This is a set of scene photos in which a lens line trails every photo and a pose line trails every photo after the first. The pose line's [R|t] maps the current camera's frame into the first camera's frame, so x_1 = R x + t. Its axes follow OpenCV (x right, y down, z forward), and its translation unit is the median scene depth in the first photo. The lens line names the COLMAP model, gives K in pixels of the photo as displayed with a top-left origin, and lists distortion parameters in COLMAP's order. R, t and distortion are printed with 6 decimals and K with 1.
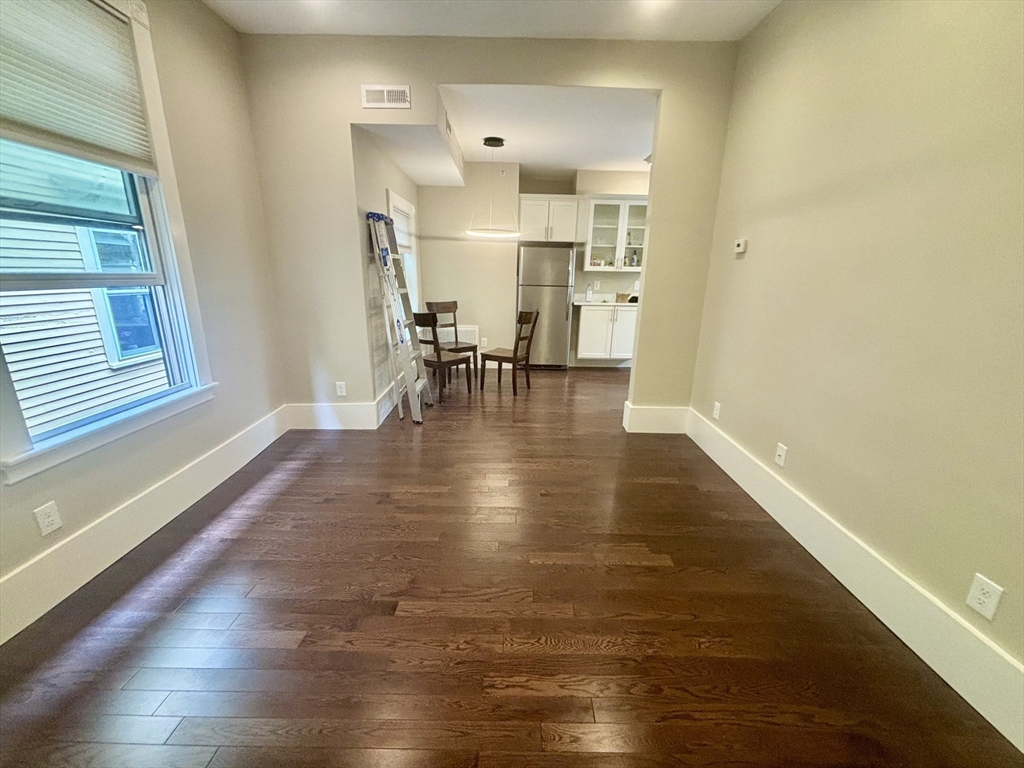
lens RADIAL K [[412.6, 0, 512.0], [0, 412.6, 384.0], [0, 0, 1]] dist [0.000518, 0.000268]
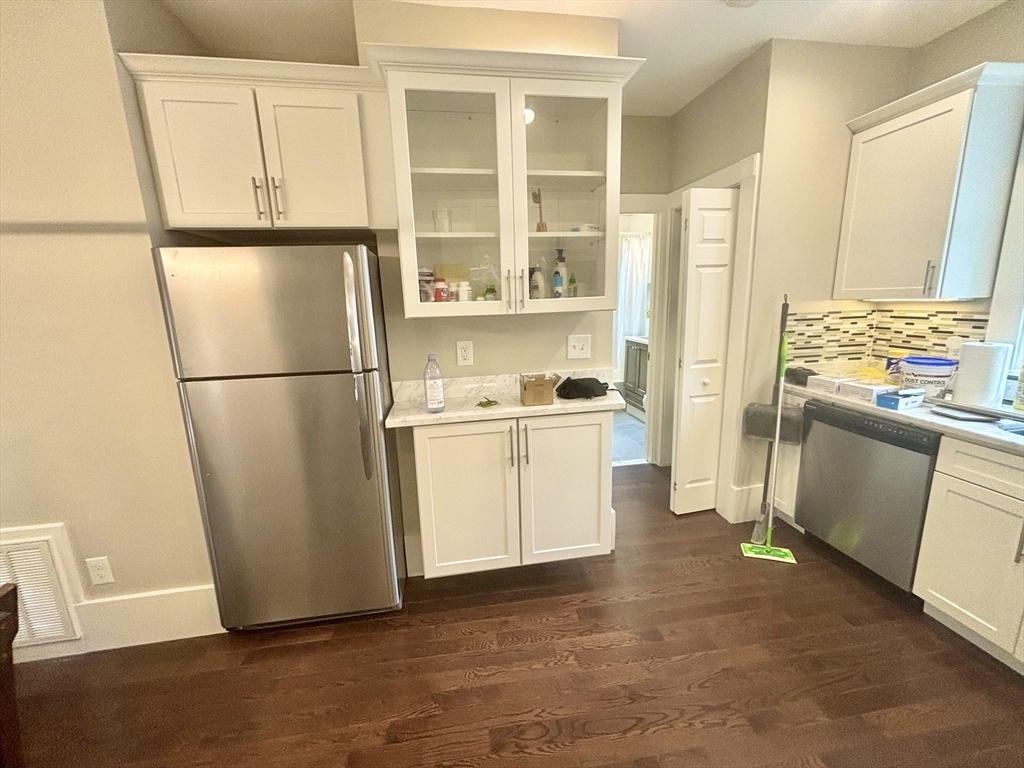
lens RADIAL K [[415.1, 0, 512.0], [0, 415.1, 384.0], [0, 0, 1]] dist [0.021461, 0.000002]
pose [[0.986161, -0.085407, 0.142098, 0.207070], [0.094545, 0.993780, -0.058843, -0.203144], [-0.136189, 0.071463, 0.988102, 0.695178]]
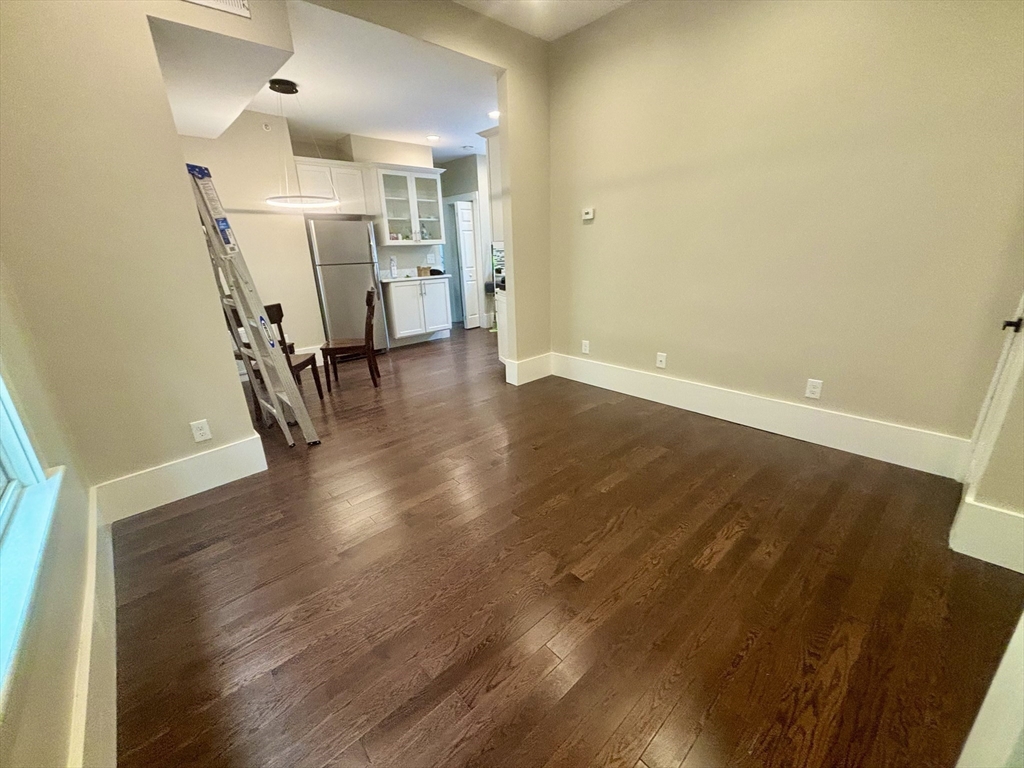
lens RADIAL K [[412.6, 0, 512.0], [0, 412.6, 384.0], [0, 0, 1]] dist [0.000518, 0.000268]
pose [[0.738568, -0.253879, 0.624551, -0.286219], [0.226232, 0.966001, 0.125144, -0.020278], [-0.635088, 0.048866, 0.770893, 0.099457]]
